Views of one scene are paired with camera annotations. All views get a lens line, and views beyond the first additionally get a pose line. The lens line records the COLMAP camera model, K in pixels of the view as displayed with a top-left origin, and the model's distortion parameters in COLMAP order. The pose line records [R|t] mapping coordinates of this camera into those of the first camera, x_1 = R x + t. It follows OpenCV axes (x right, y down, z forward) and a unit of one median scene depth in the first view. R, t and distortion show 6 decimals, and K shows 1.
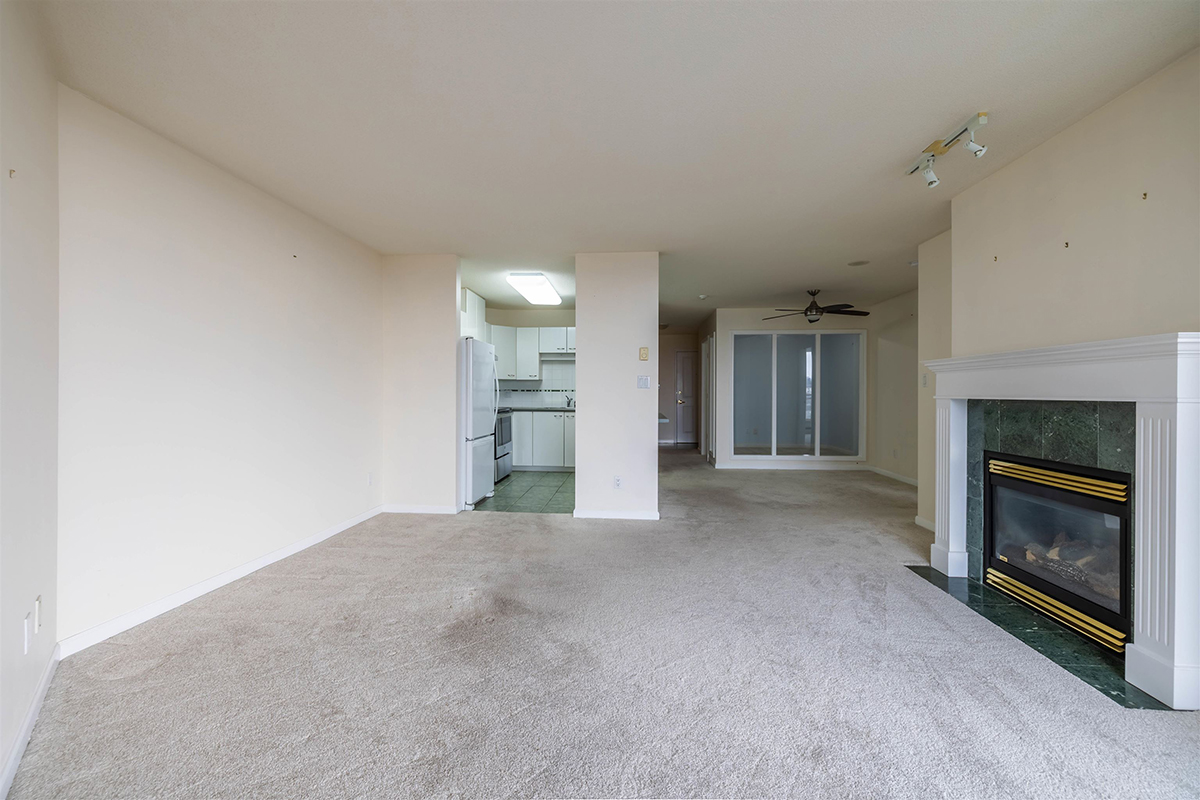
lens RADIAL K [[500.5, 0, 600.9], [0, 500.5, 392.9], [0, 0, 1]] dist [-0.002042, 0.000427]
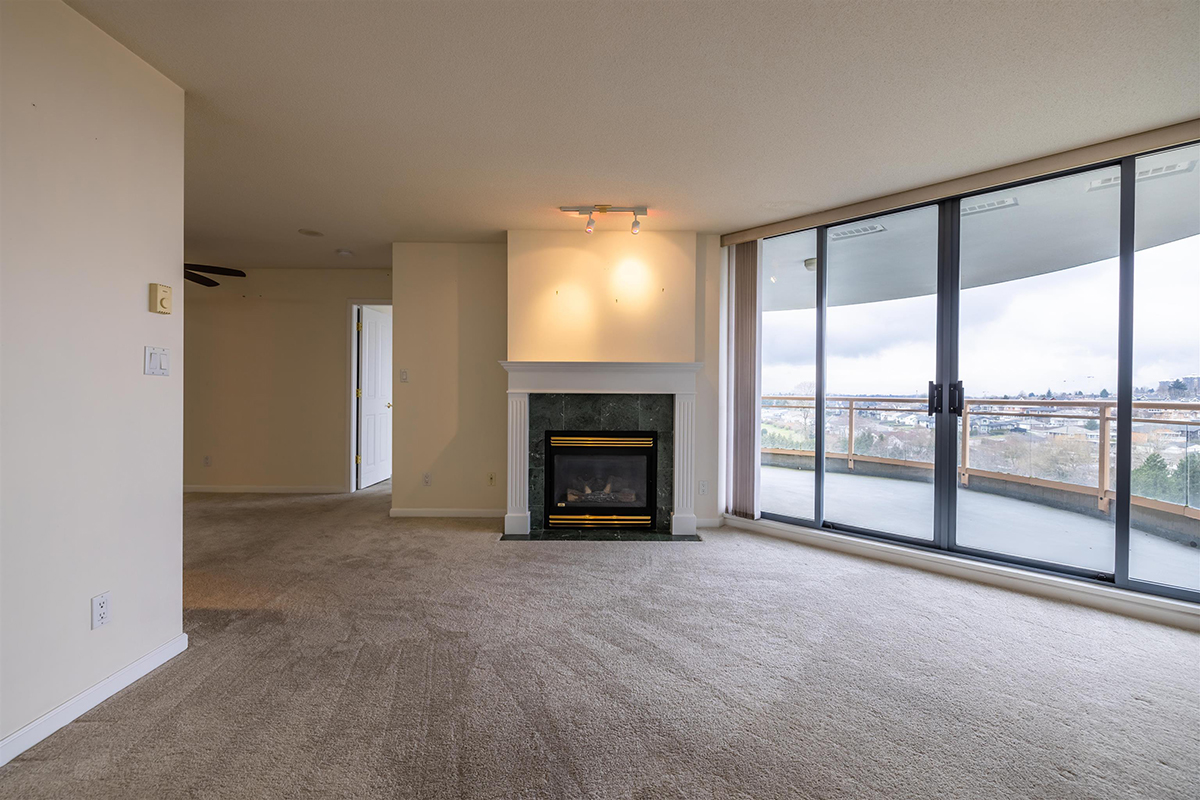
lens RADIAL K [[500.5, 0, 594.0], [0, 500.5, 392.5], [0, 0, 1]] dist [-0.002042, 0.000427]
pose [[-0.070542, -0.005412, 0.997494, -0.558667], [-0.007037, 0.999963, 0.004928, 0.003106], [-0.997484, -0.006672, -0.070578, 0.907991]]
